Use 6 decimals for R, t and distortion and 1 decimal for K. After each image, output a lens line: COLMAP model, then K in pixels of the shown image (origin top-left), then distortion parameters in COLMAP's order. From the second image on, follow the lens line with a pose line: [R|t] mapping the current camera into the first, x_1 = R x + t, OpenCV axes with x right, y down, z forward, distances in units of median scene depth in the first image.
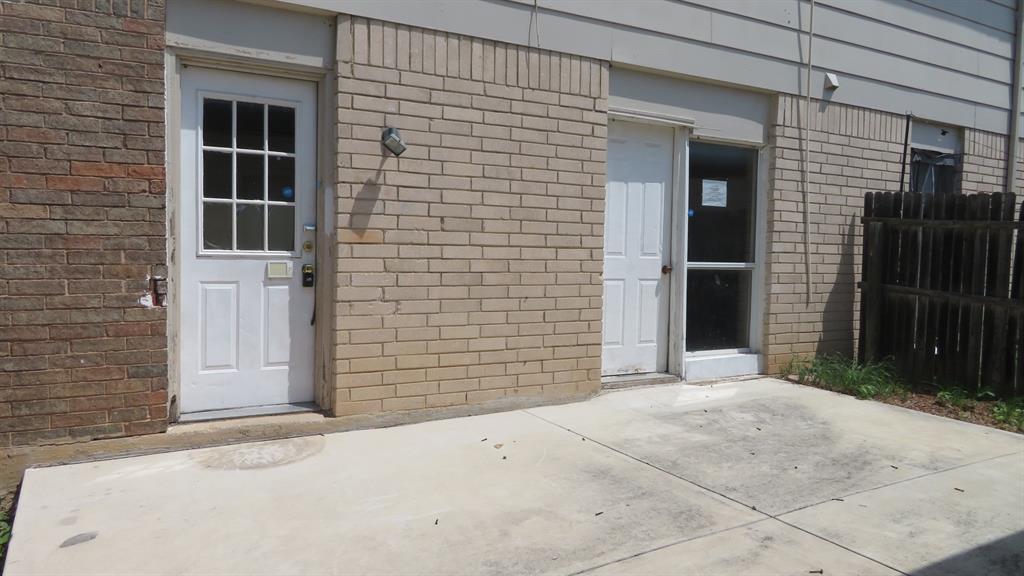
lens RADIAL K [[727.9, 0, 510.9], [0, 727.9, 289.5], [0, 0, 1]] dist [-0.008730, -0.000680]
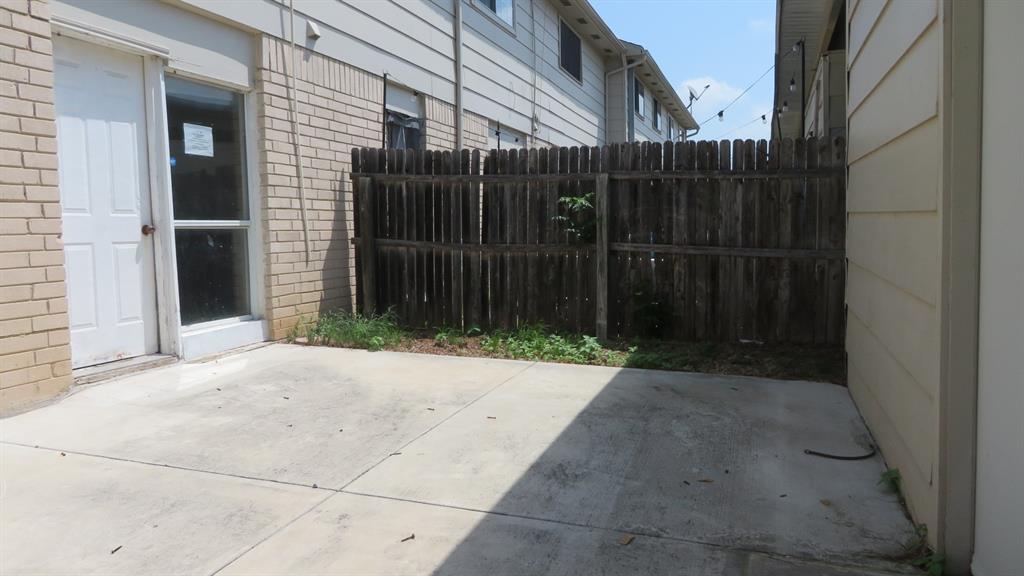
lens RADIAL K [[727.9, 0, 514.1], [0, 727.9, 284.3], [0, 0, 1]] dist [-0.008730, -0.000680]
pose [[0.754424, -0.082454, 0.651189, -0.014422], [0.064578, 0.996589, 0.051373, 0.019535], [-0.653203, 0.003296, 0.757175, 0.109297]]
